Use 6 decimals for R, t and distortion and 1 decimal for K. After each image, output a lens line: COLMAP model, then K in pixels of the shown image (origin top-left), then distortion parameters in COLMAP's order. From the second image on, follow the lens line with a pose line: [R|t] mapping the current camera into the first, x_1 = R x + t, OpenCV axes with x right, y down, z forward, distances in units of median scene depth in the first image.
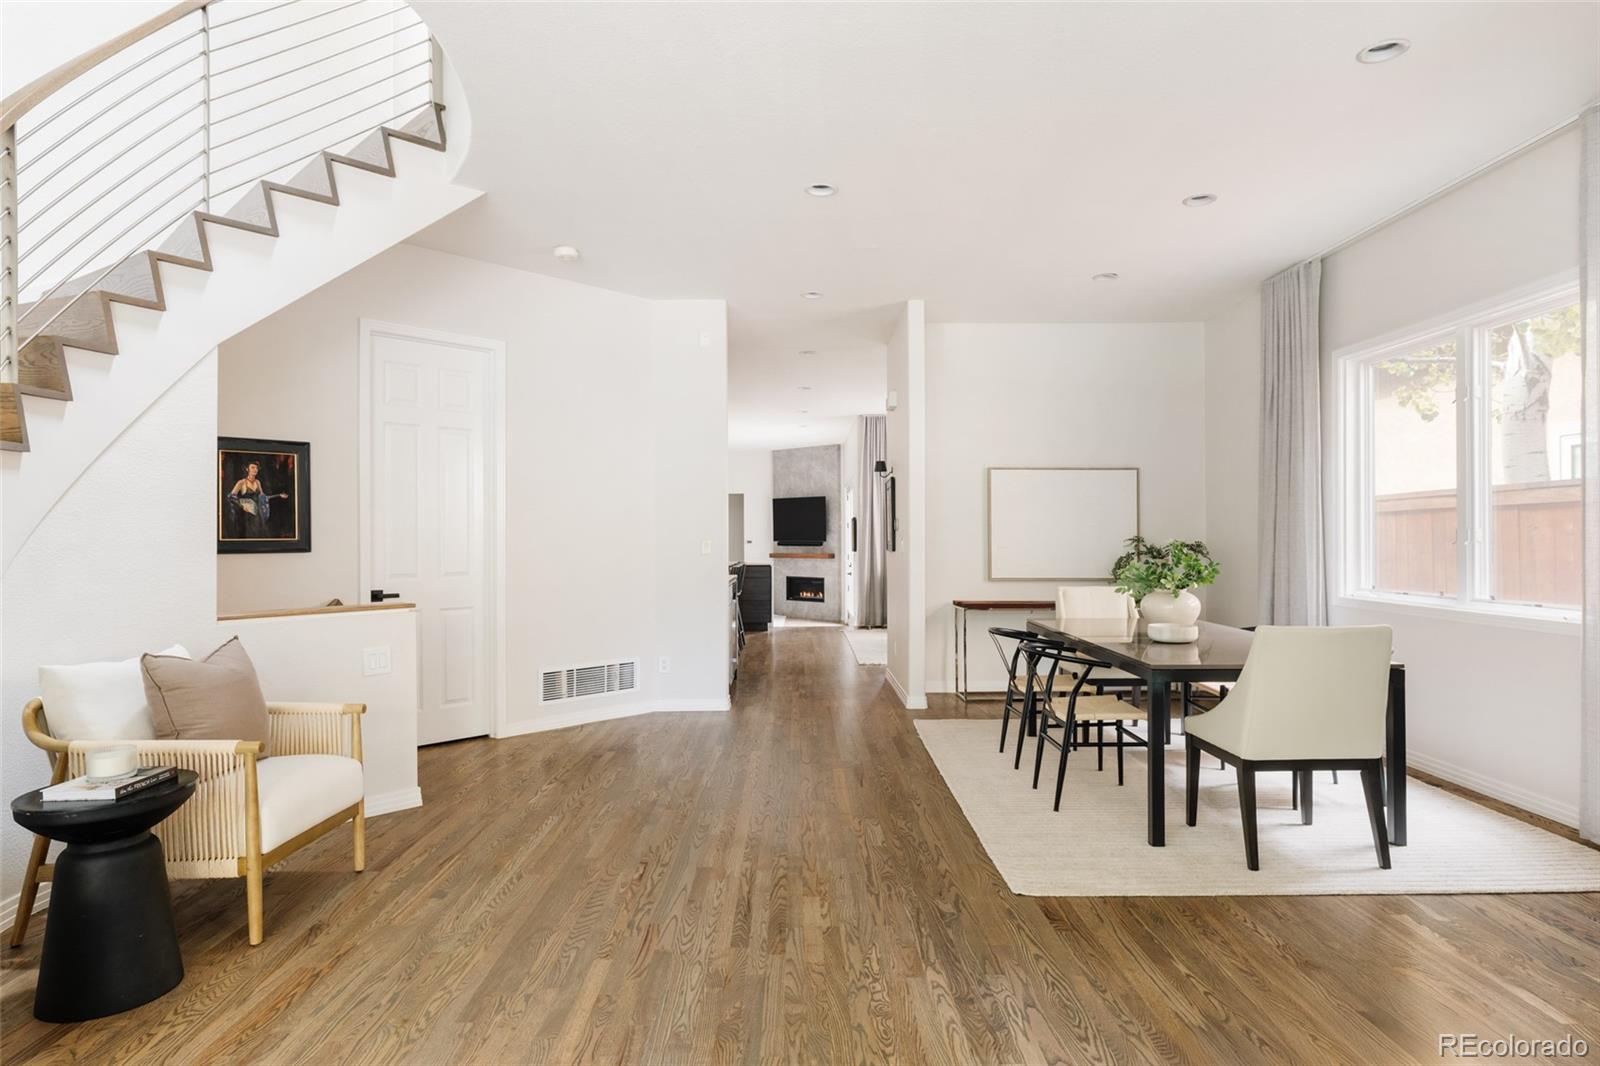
lens RADIAL K [[888.4, 0, 812.1], [0, 888.4, 528.4], [0, 0, 1]] dist [0.003738, 0.001295]
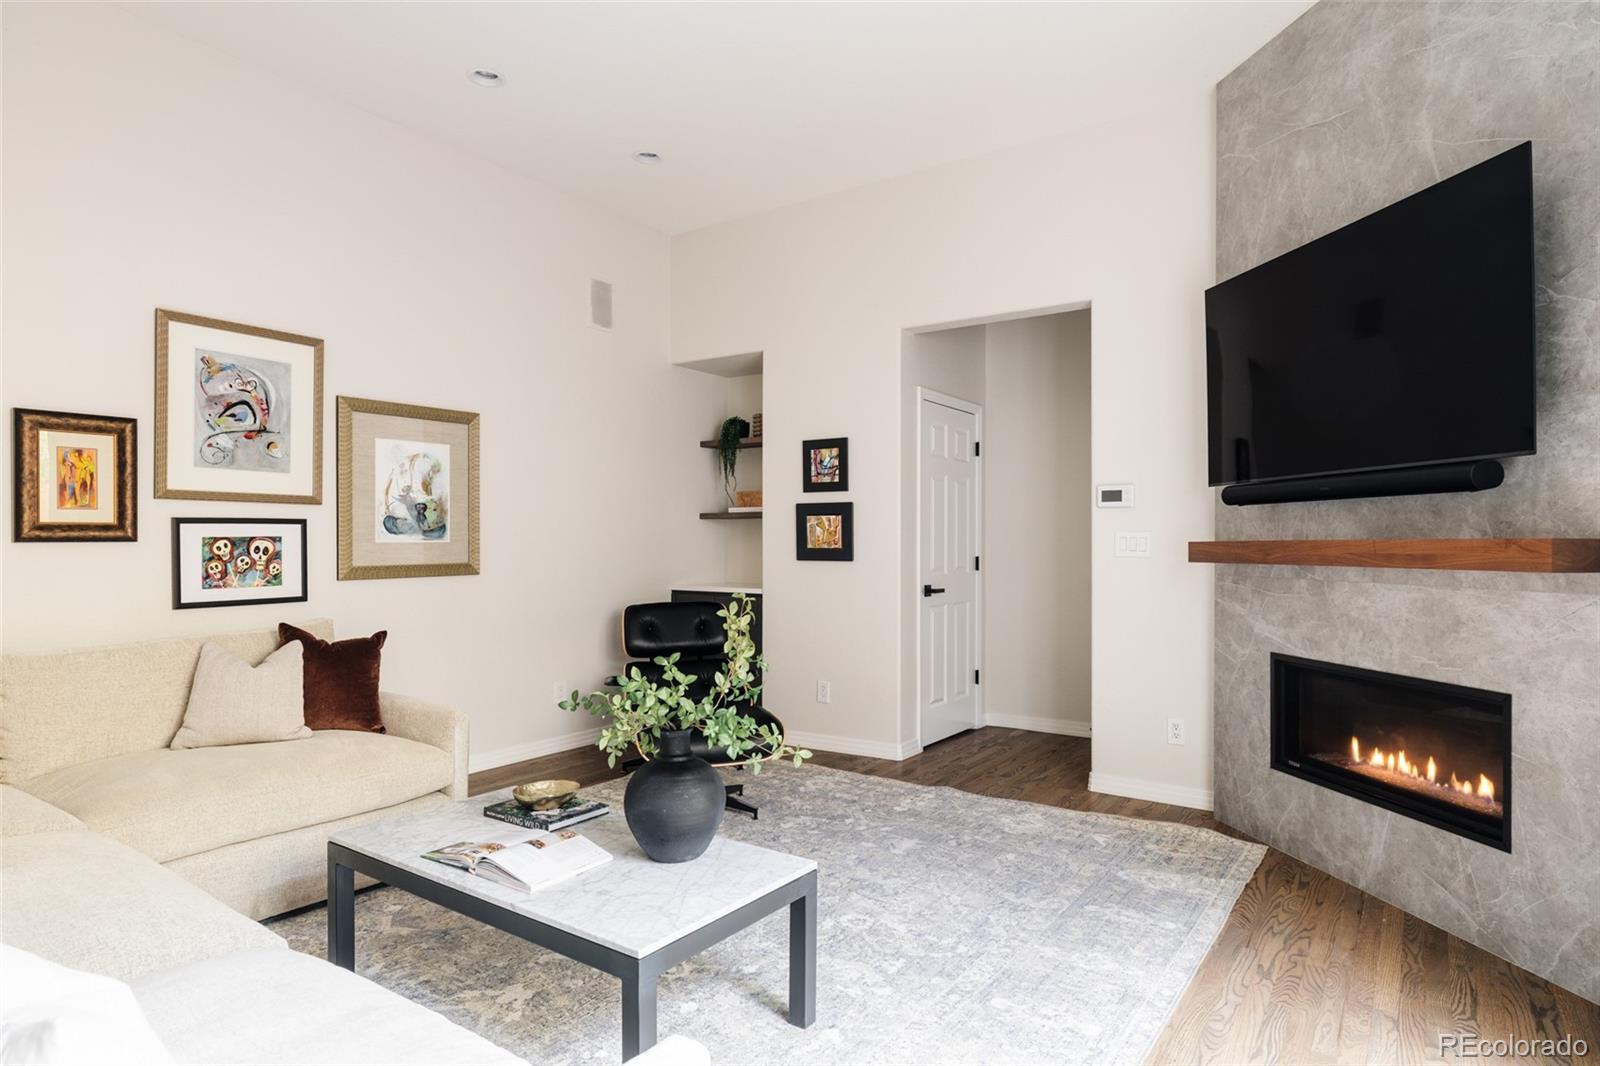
lens RADIAL K [[888.4, 0, 798.8], [0, 888.4, 540.3], [0, 0, 1]] dist [0.003738, 0.001295]
pose [[0.802504, 0.008857, -0.596580, 0.002260], [-0.002871, 0.999936, 0.010984, 0.009518], [0.596639, -0.007102, 0.802478, 0.283153]]
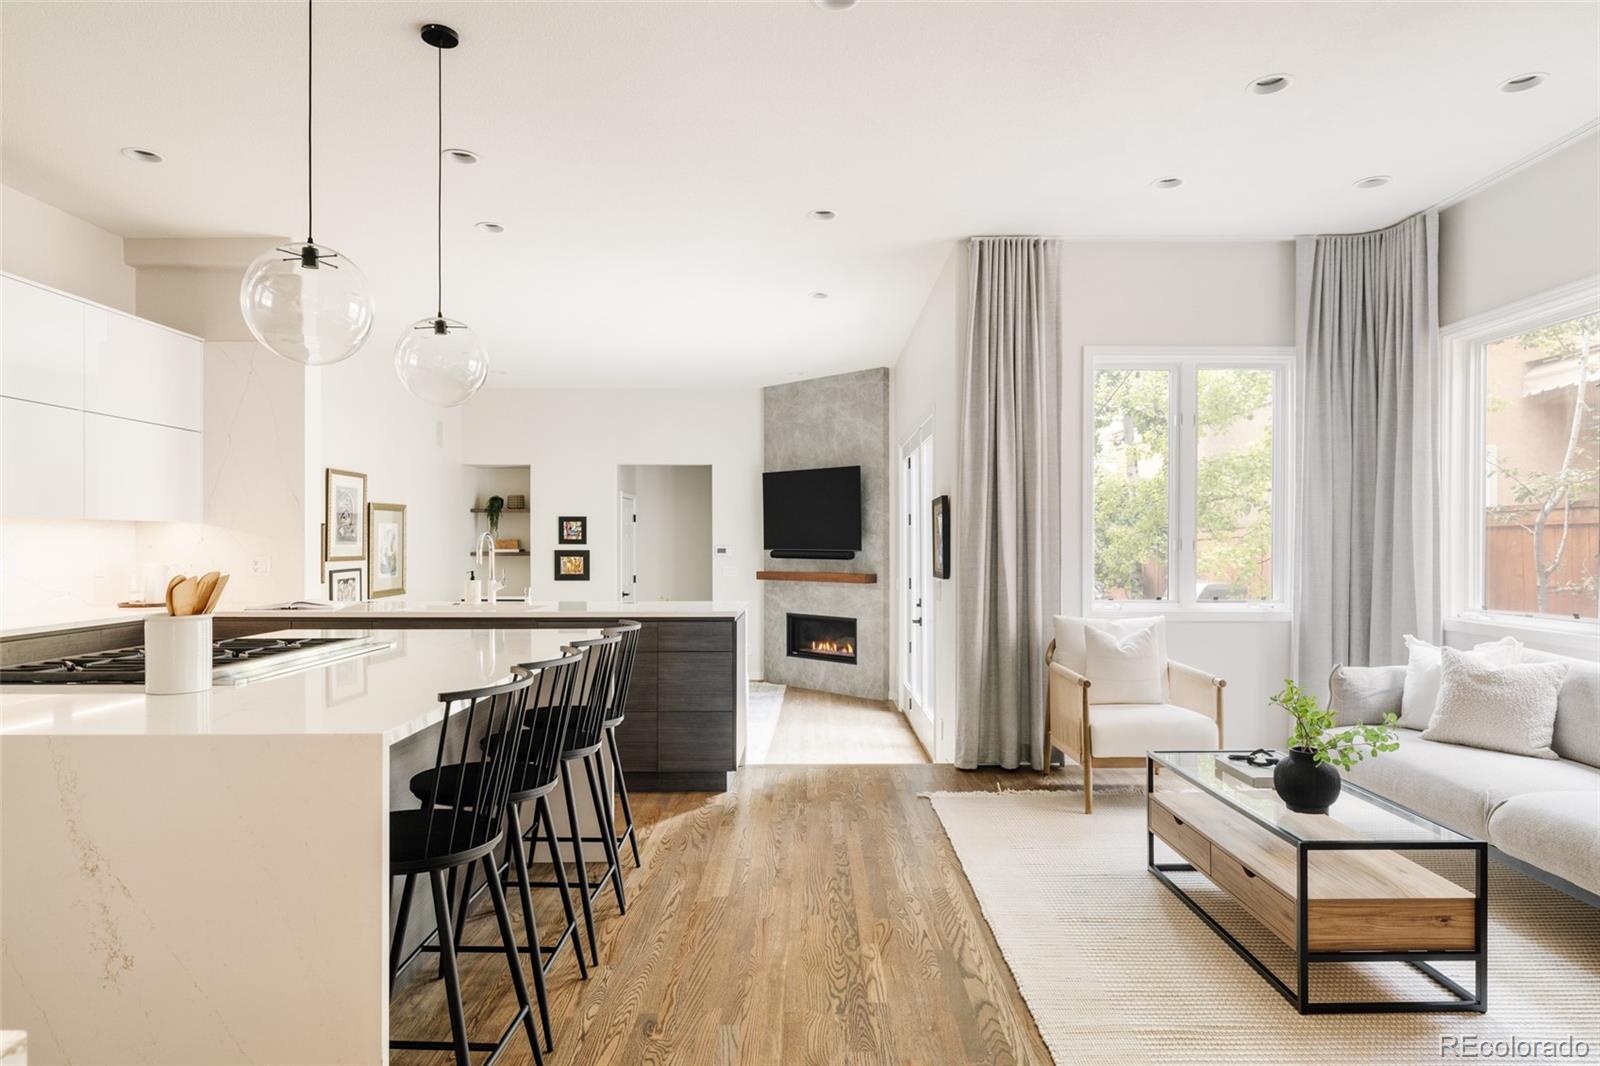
lens RADIAL K [[941.4, 0, 786.9], [0, 941.4, 532.9], [0, 0, 1]] dist [0.000452, -0.000181]
pose [[0.999205, 0.008041, -0.039037, -0.002285], [-0.008062, 0.999967, -0.000378, 0.001565], [0.039033, 0.000692, 0.999238, 0.152373]]
